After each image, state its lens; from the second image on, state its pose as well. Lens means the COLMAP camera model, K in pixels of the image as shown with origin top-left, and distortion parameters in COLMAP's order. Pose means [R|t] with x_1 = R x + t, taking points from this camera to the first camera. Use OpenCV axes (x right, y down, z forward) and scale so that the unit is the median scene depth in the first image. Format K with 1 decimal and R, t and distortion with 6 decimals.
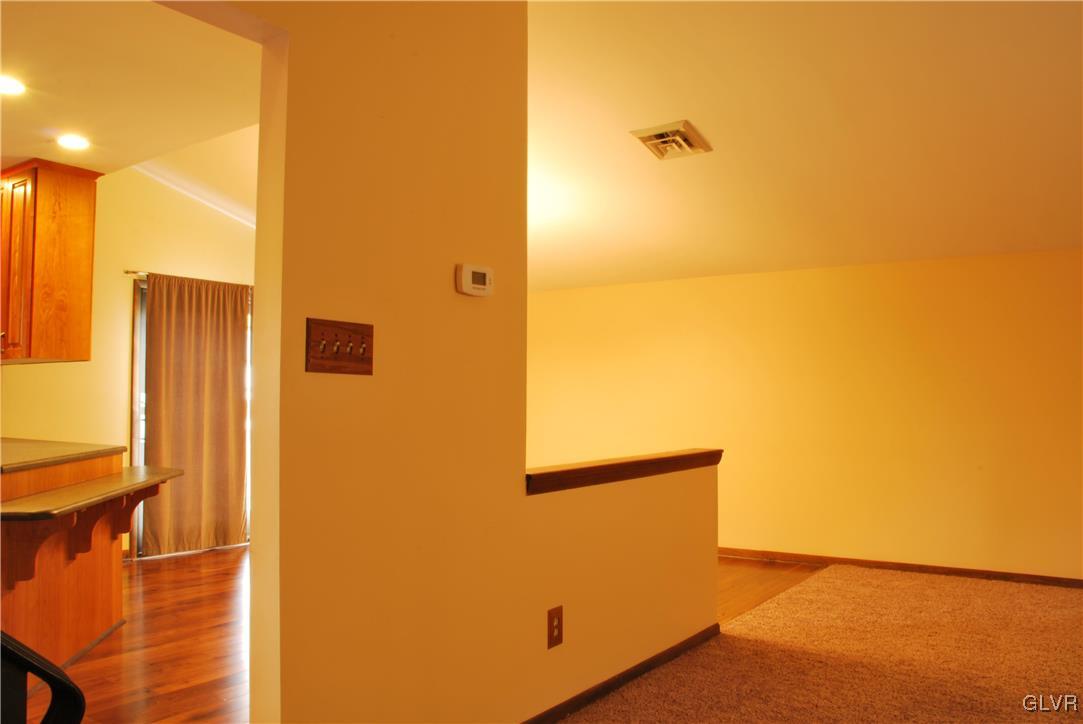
lens RADIAL K [[858.1, 0, 546.1], [0, 858.1, 359.7], [0, 0, 1]] dist [-0.165354, 0.135892]
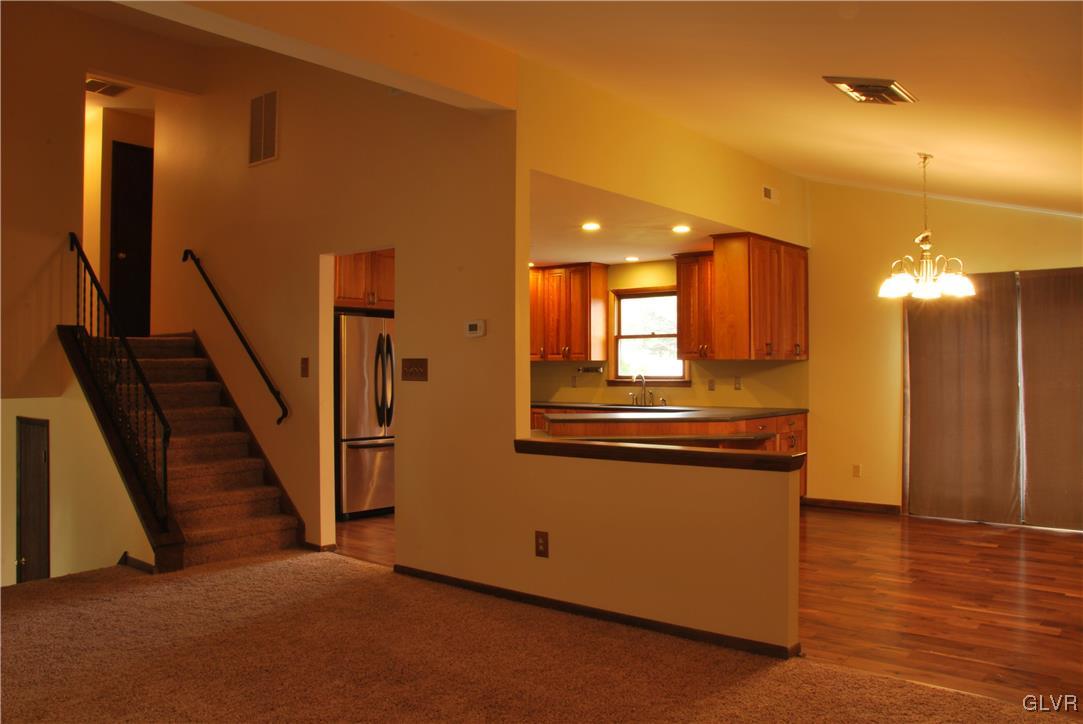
lens RADIAL K [[858.1, 0, 535.1], [0, 858.1, 364.9], [0, 0, 1]] dist [-0.165354, 0.135892]
pose [[-0.102531, -0.001009, -0.994729, 1.055792], [0.049296, 0.998766, -0.006094, 0.001895], [0.993508, -0.049661, -0.102355, 0.796500]]
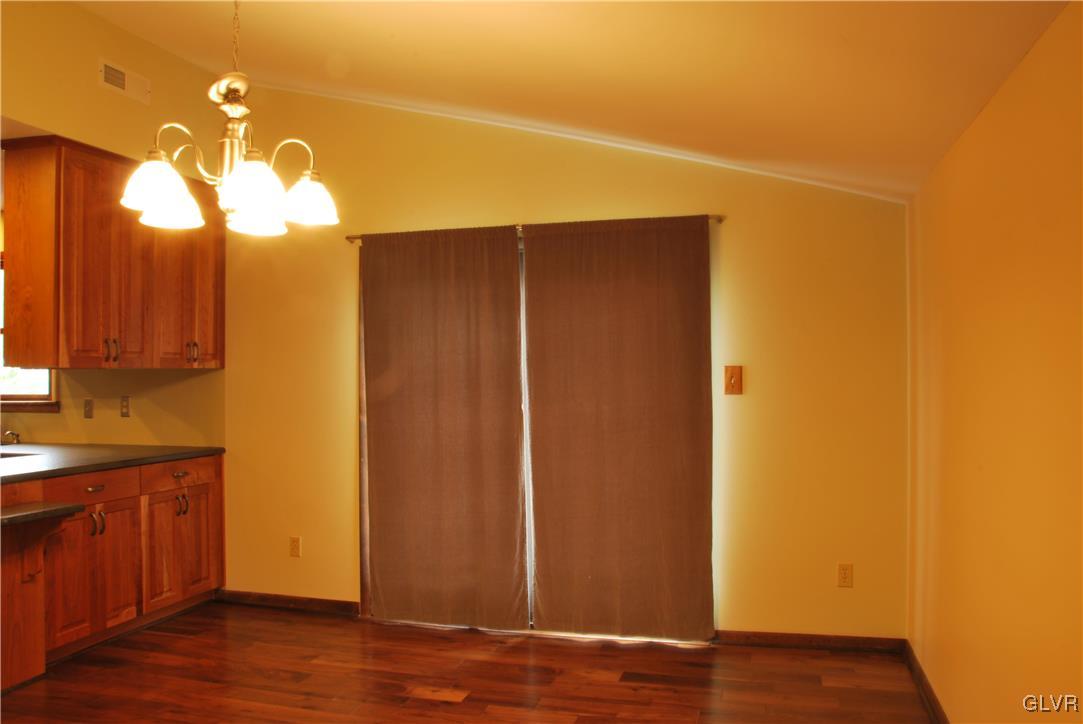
lens RADIAL K [[858.1, 0, 542.1], [0, 858.1, 364.5], [0, 0, 1]] dist [-0.165354, 0.135892]
pose [[0.320630, -0.012404, -0.947123, 0.390307], [0.051513, 0.998663, 0.004360, 0.020590], [0.945803, -0.050187, 0.320841, 1.235788]]
